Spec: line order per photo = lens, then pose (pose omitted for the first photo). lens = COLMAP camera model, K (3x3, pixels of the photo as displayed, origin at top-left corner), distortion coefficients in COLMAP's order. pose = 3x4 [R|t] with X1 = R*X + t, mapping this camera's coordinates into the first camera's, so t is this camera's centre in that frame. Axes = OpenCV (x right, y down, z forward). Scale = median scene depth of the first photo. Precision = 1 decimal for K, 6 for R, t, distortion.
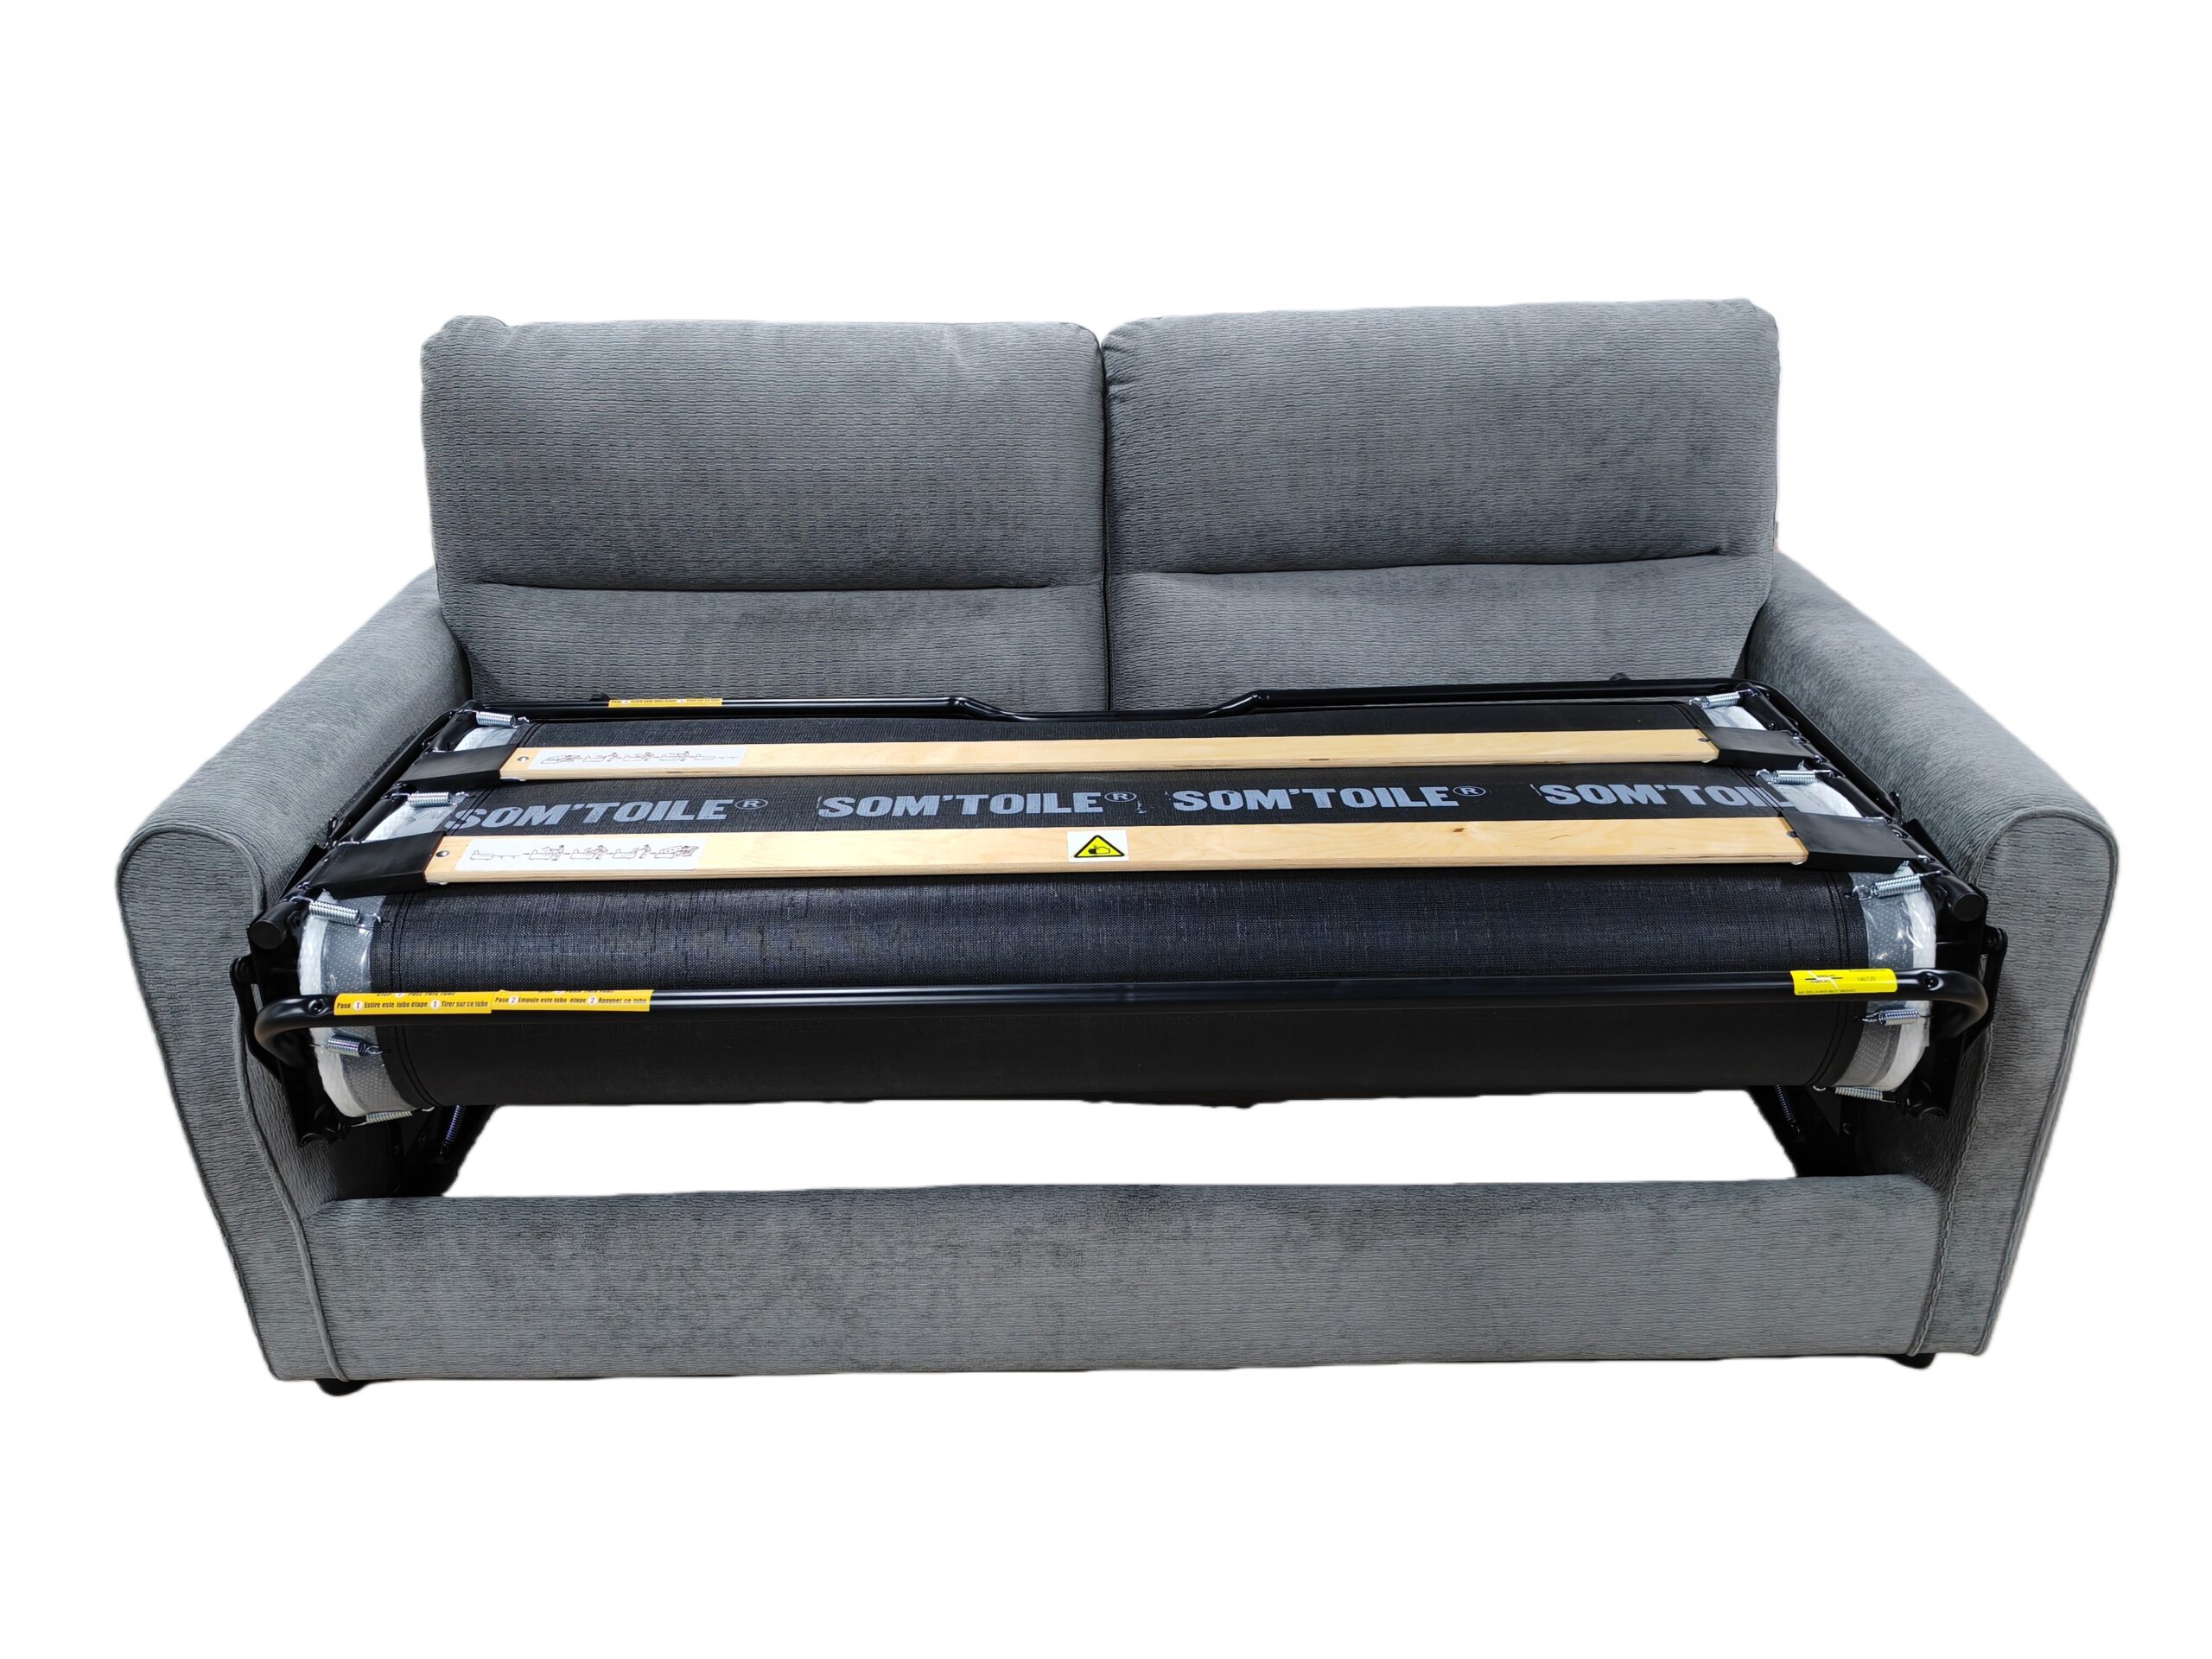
lens RADIAL K [[1744.5, 0, 1106.0], [0, 1744.5, 829.5], [0, 0, 1]] dist [0.003057, -0.001862]
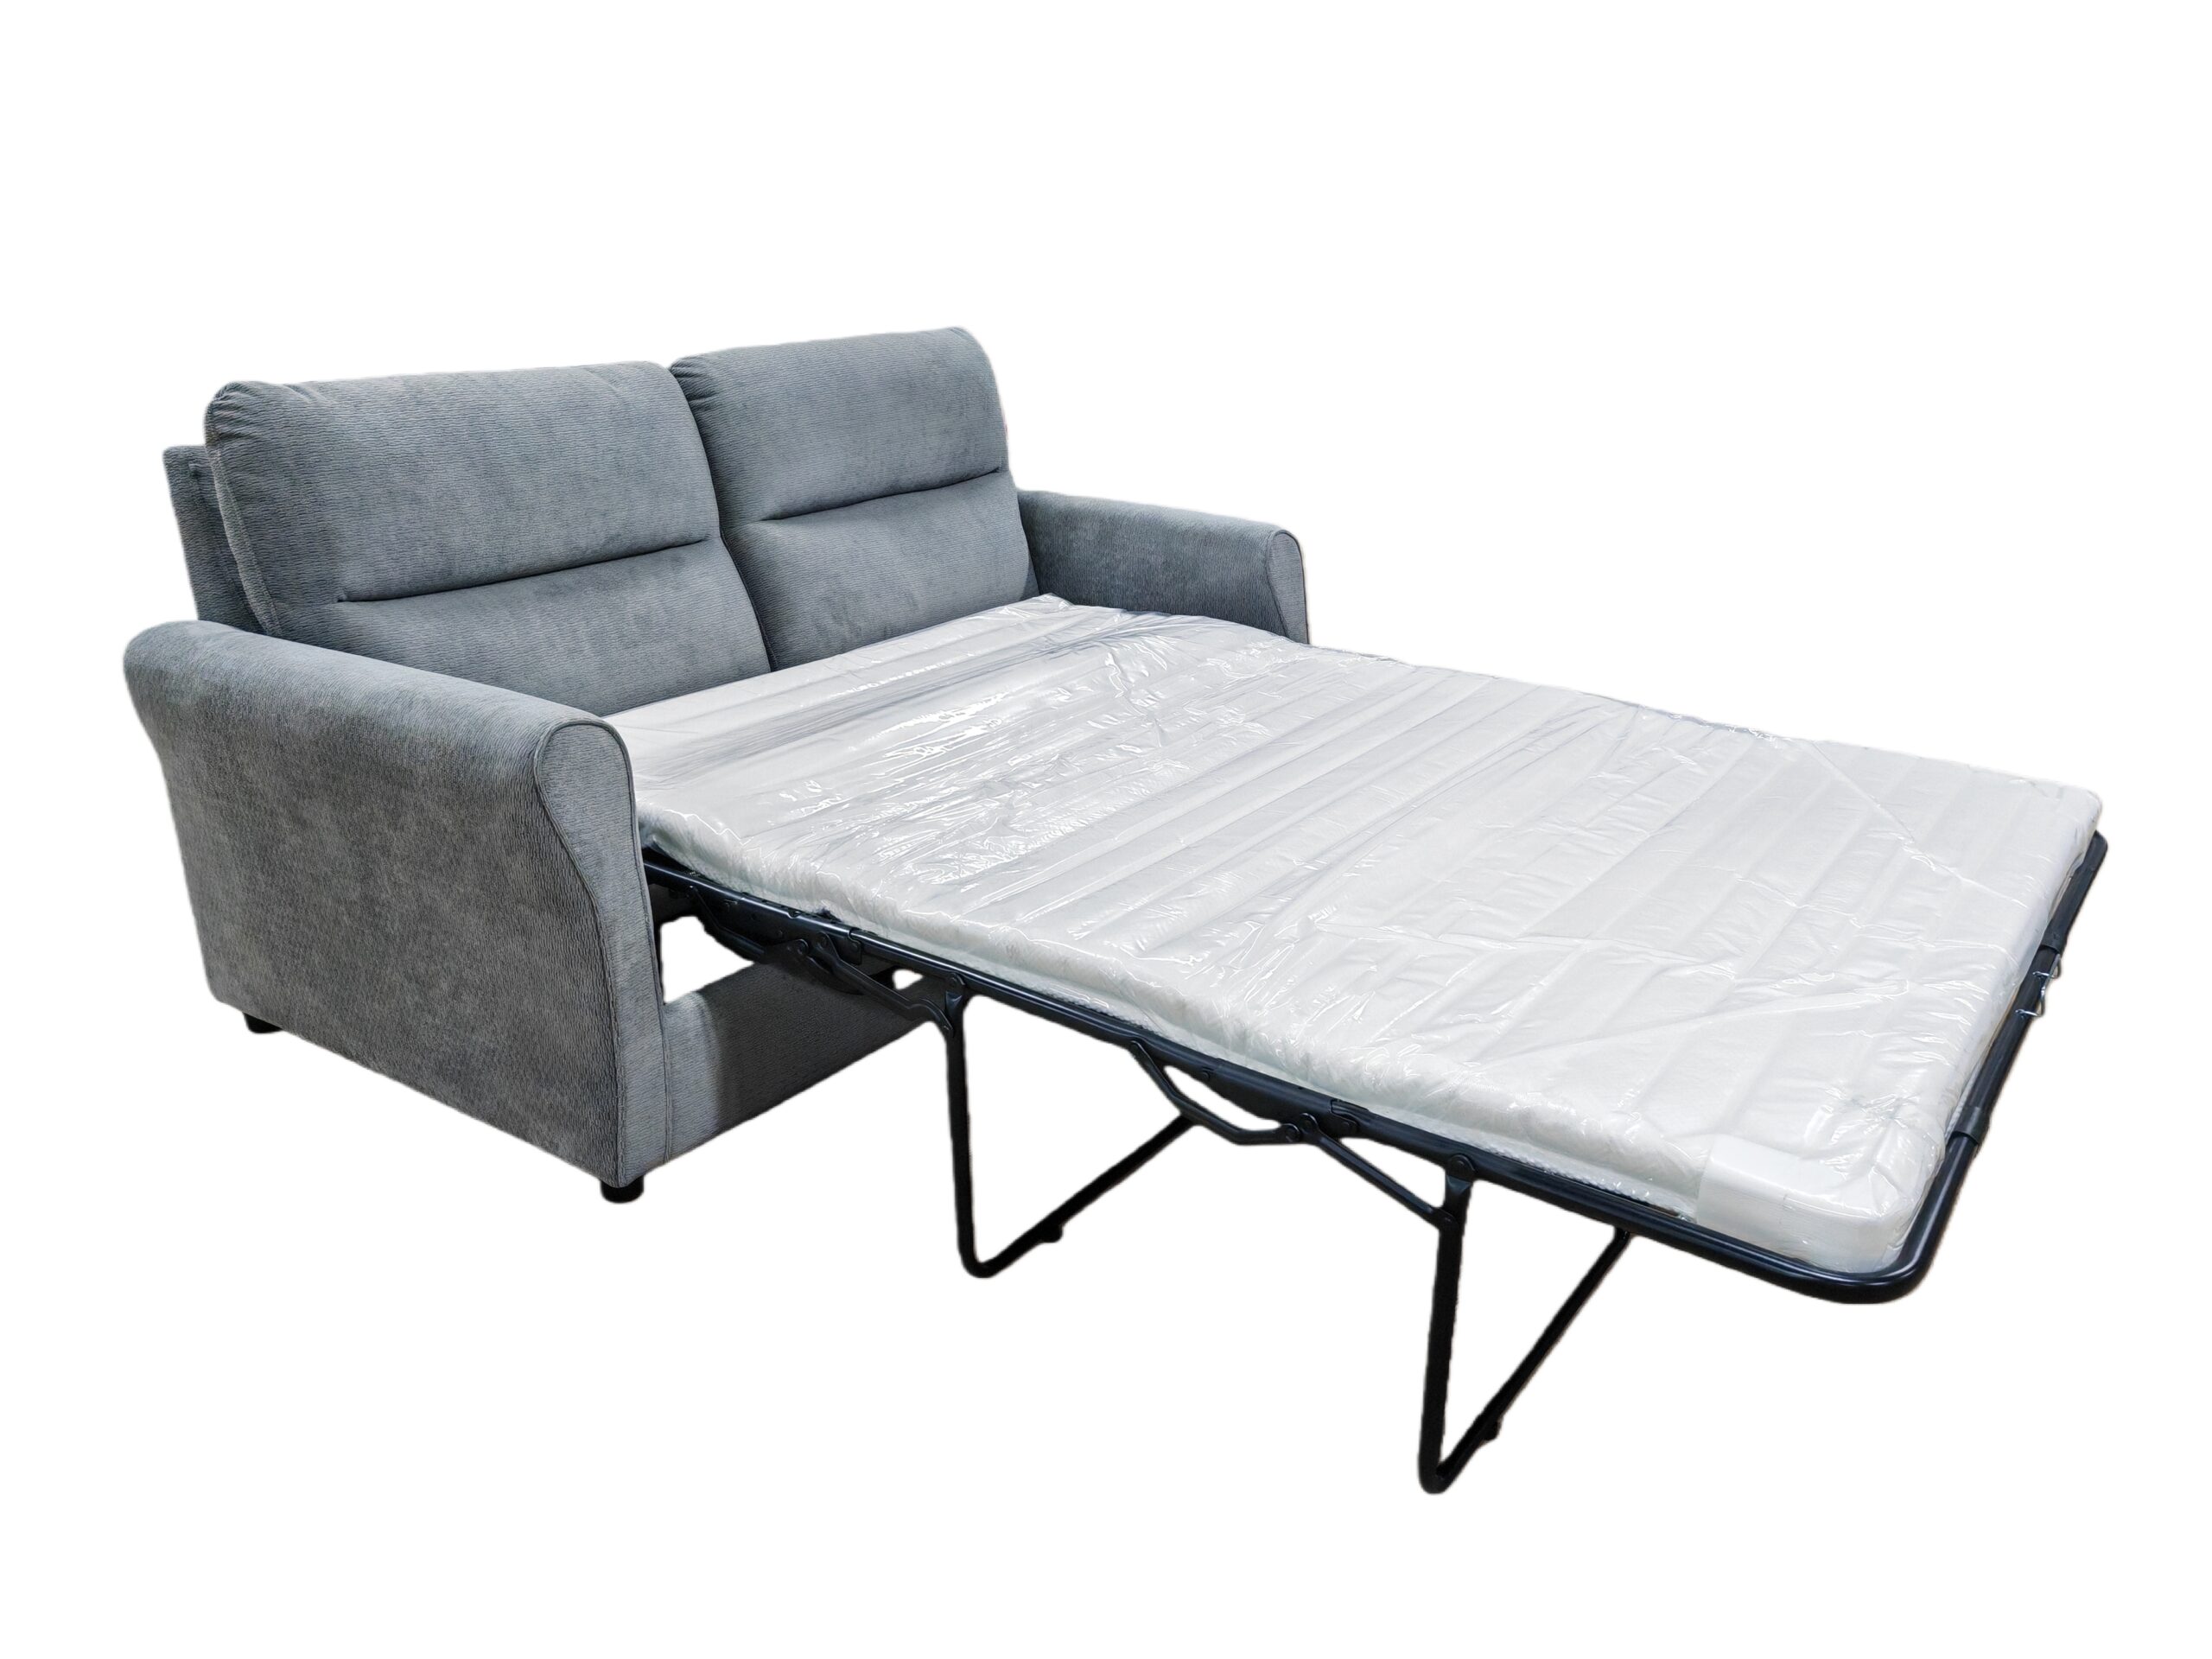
lens RADIAL K [[1721.6, 0, 1106.0], [0, 1721.6, 829.5], [0, 0, 1]] dist [-0.091169, 0.169921]
pose [[0.573907, -0.259459, 0.776731, -1.002343], [0.328035, 0.941898, 0.072255, 0.086751], [-0.750349, 0.213327, 0.625674, -0.048144]]
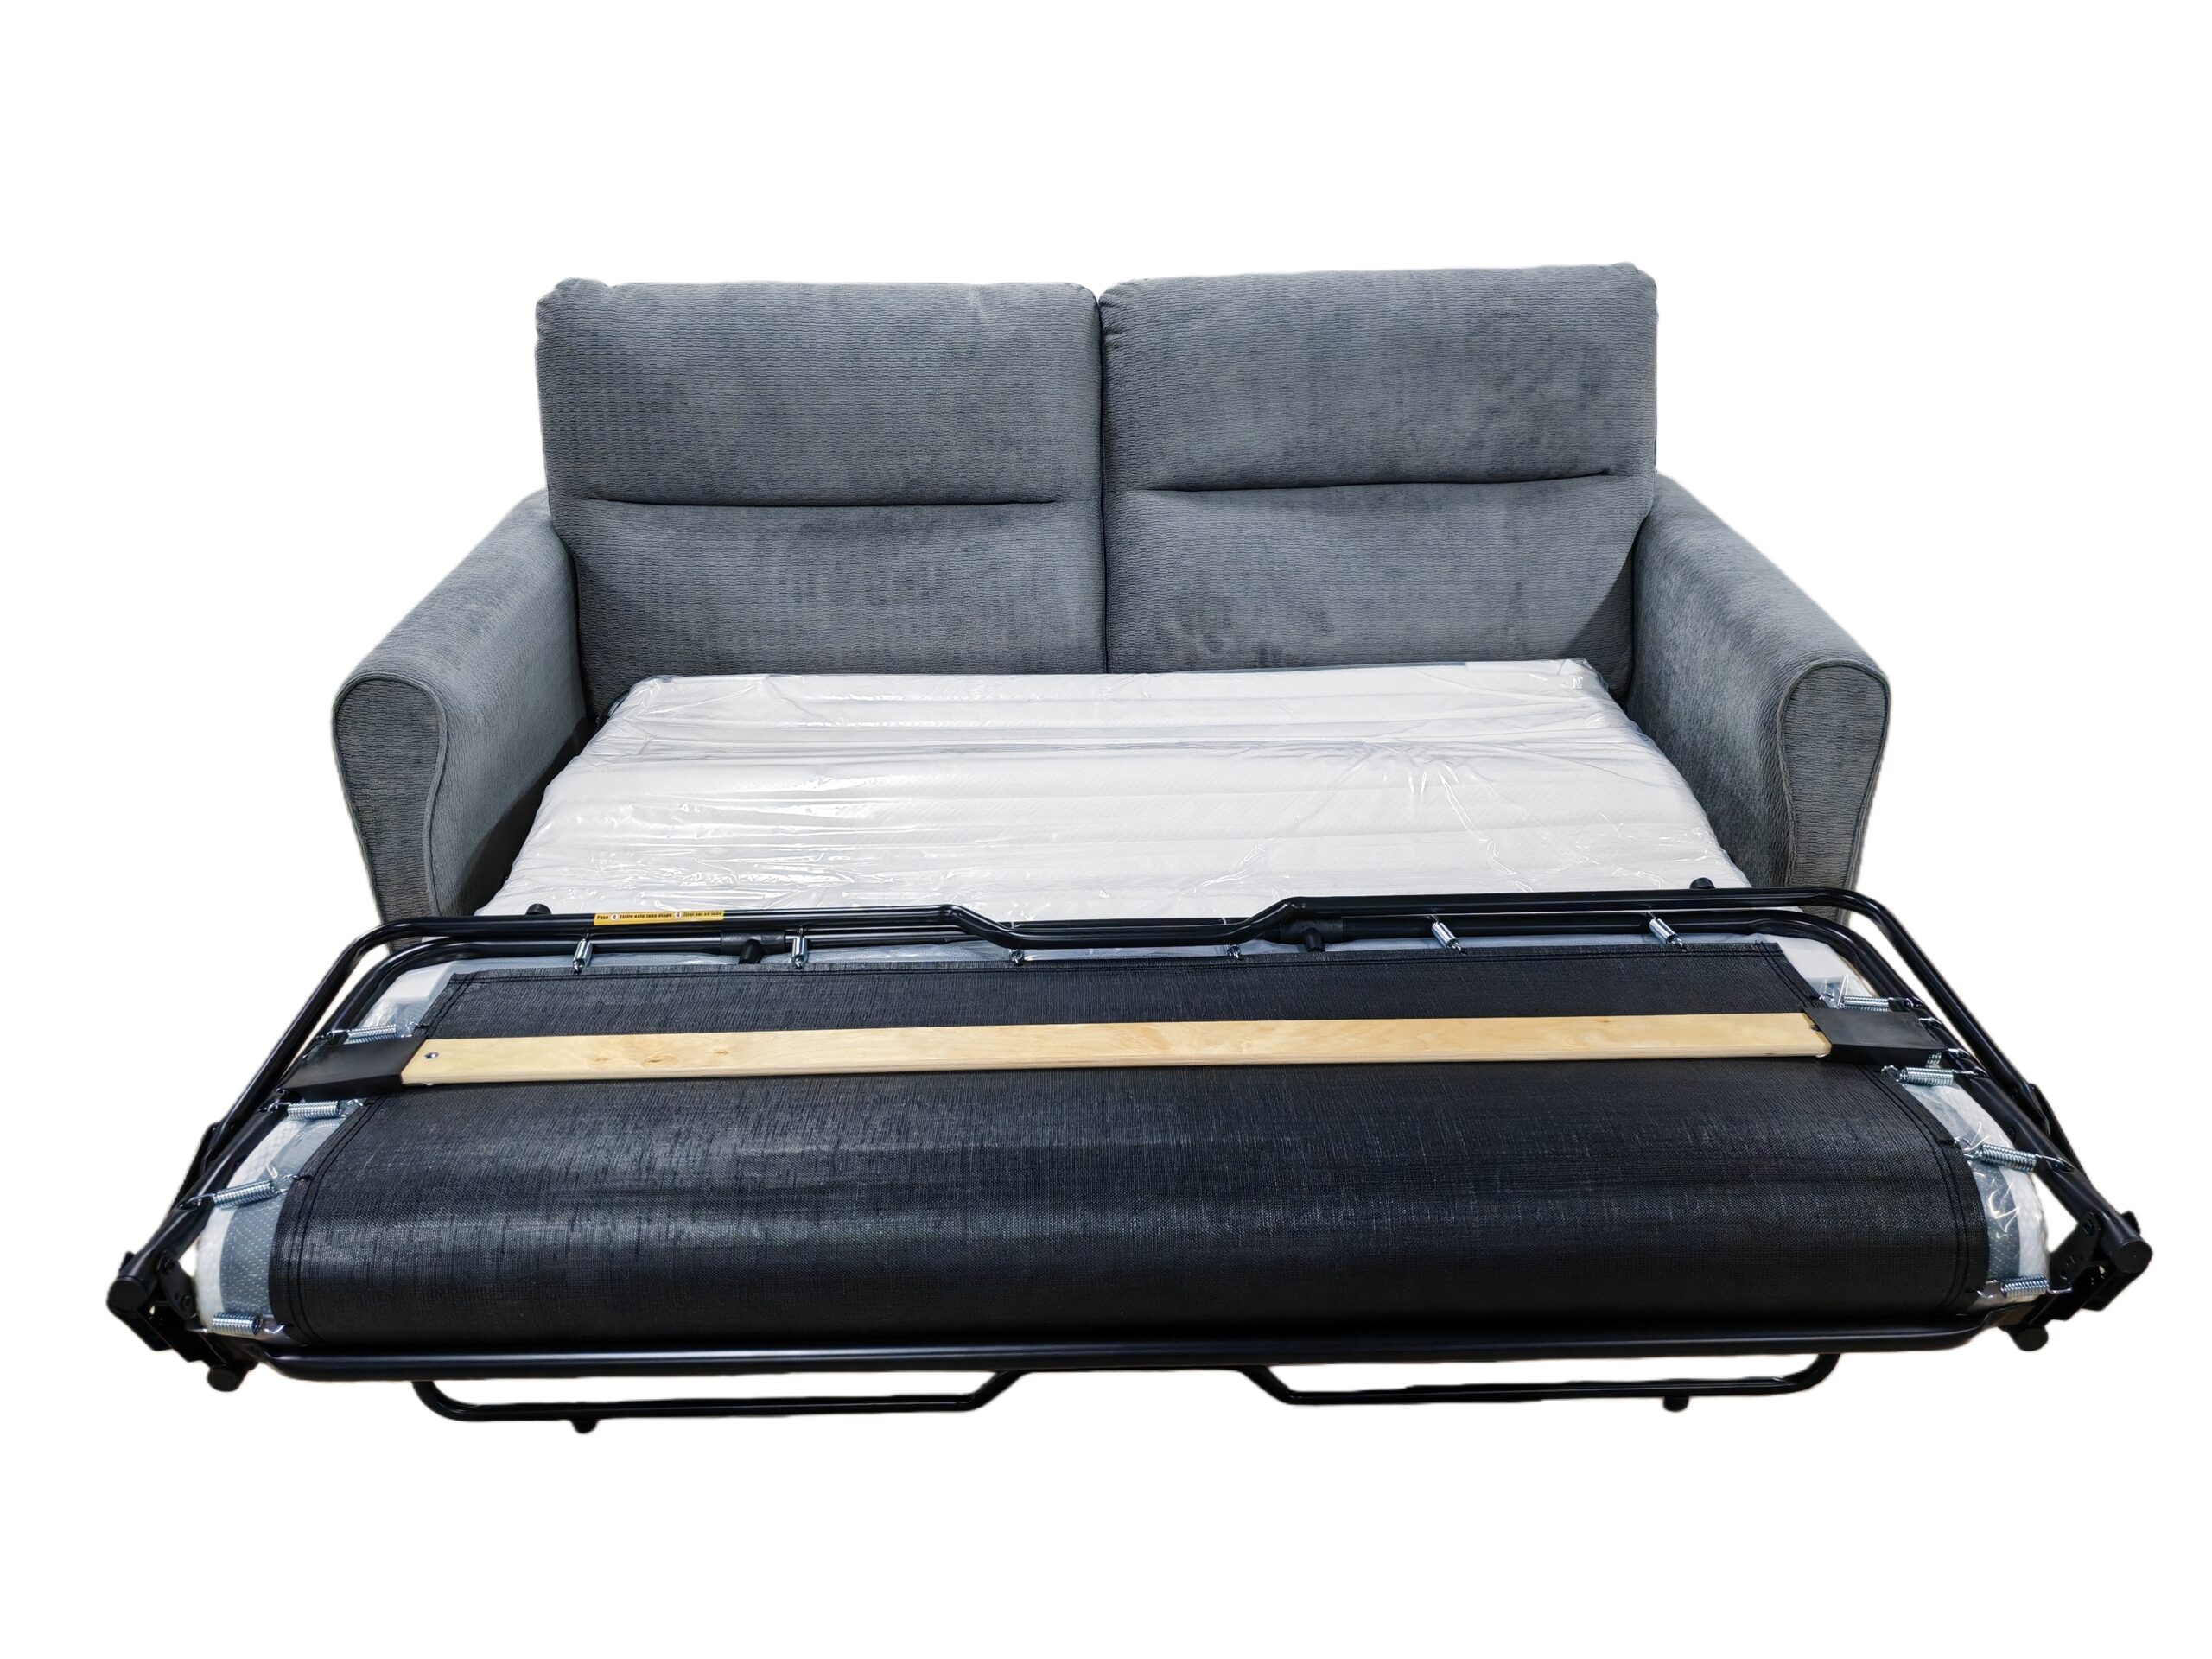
lens RADIAL K [[1743.7, 0, 1110.7], [0, 1743.7, 812.9], [0, 0, 1]] dist [-0.000259, -0.000253]
pose [[0.999976, -0.002461, 0.006497, -0.003150], [0.002404, 0.999959, 0.008683, 0.068301], [-0.006519, -0.008667, 0.999941, -0.218322]]
